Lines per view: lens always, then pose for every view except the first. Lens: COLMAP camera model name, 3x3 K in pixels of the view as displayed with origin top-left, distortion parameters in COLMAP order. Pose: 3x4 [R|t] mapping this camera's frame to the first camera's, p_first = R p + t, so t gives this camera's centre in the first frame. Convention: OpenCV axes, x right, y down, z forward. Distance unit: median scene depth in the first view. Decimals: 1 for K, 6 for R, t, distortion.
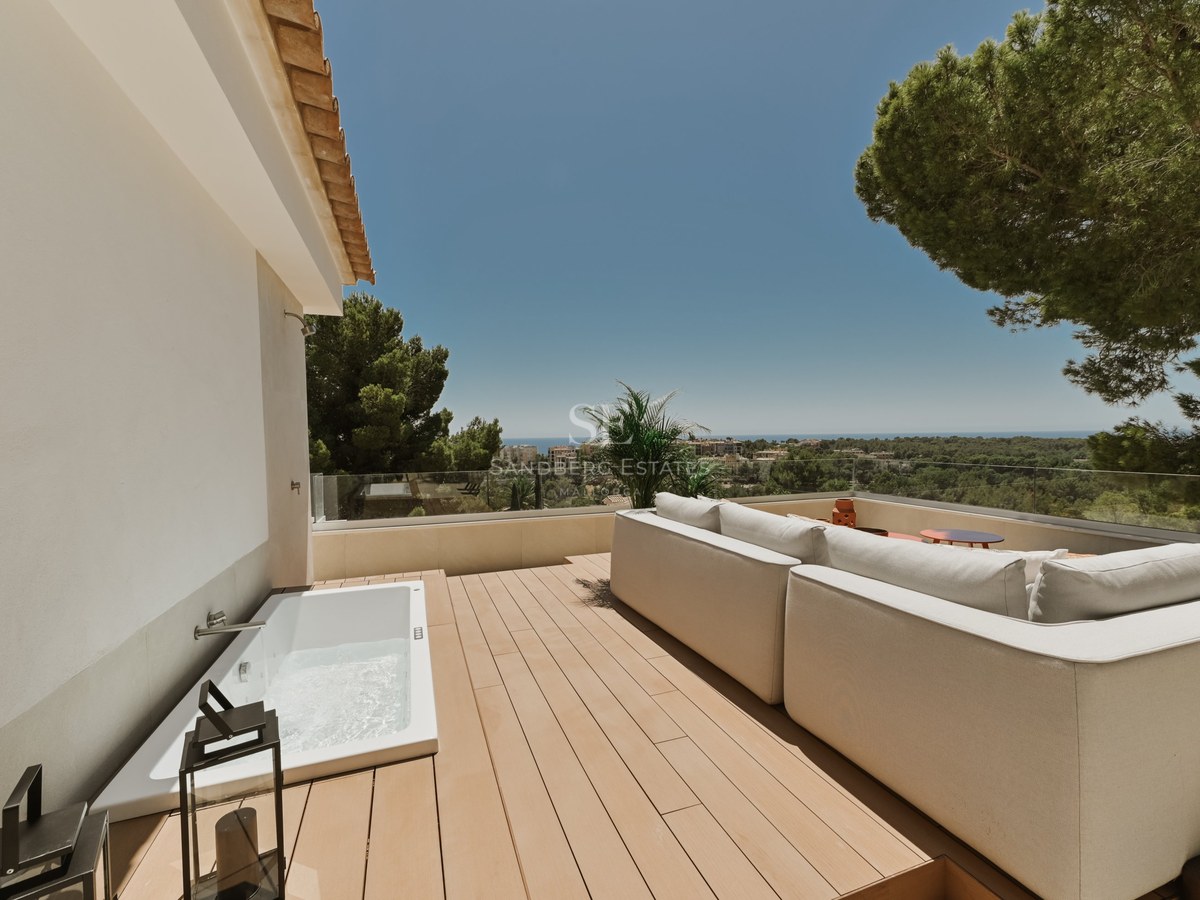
lens RADIAL K [[540.6, 0, 605.5], [0, 540.6, 455.0], [0, 0, 1]] dist [0.018757, -0.004197]
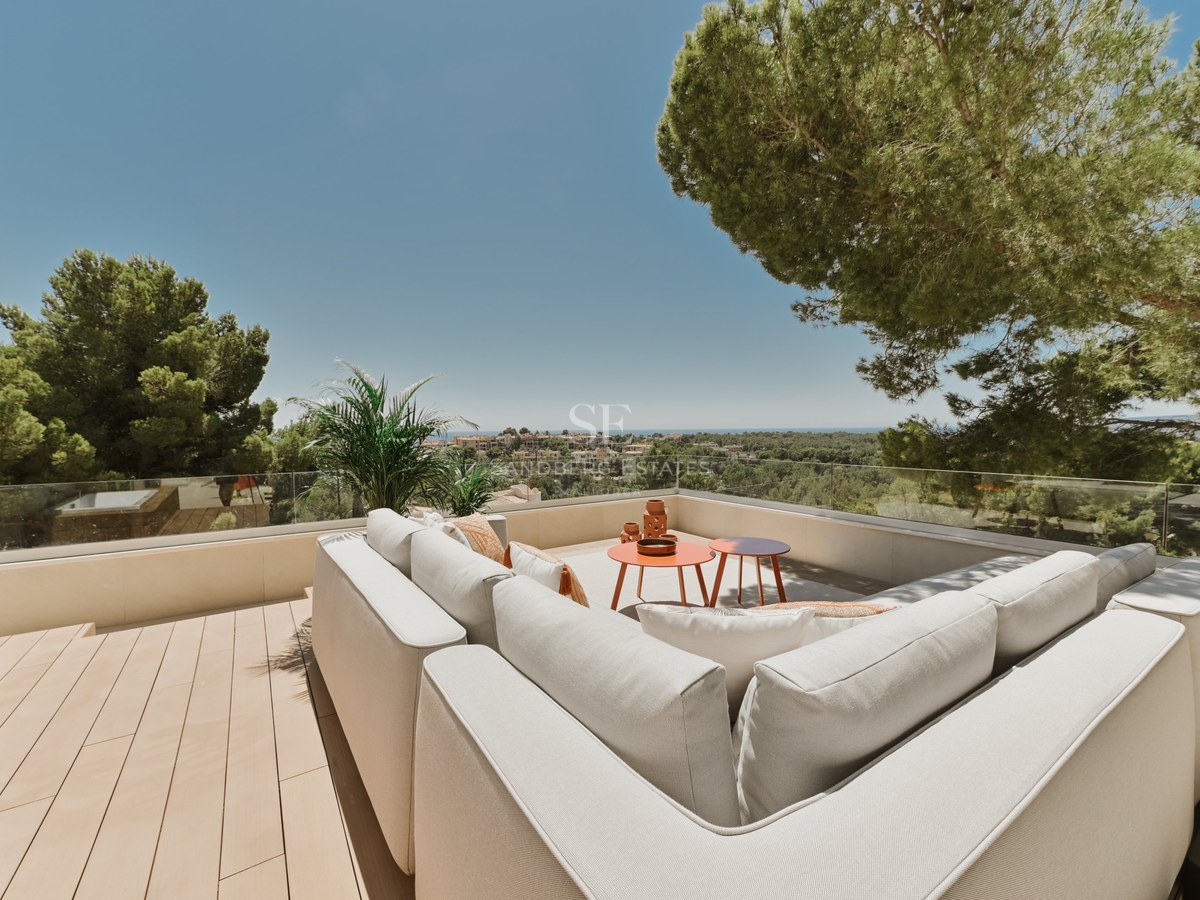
lens RADIAL K [[540.6, 0, 605.5], [0, 540.6, 455.0], [0, 0, 1]] dist [0.018757, -0.004197]
pose [[0.969508, -0.009084, 0.244892, 0.141340], [0.006598, 0.999918, 0.010969, -0.006260], [-0.244971, -0.009018, 0.969488, 0.137474]]
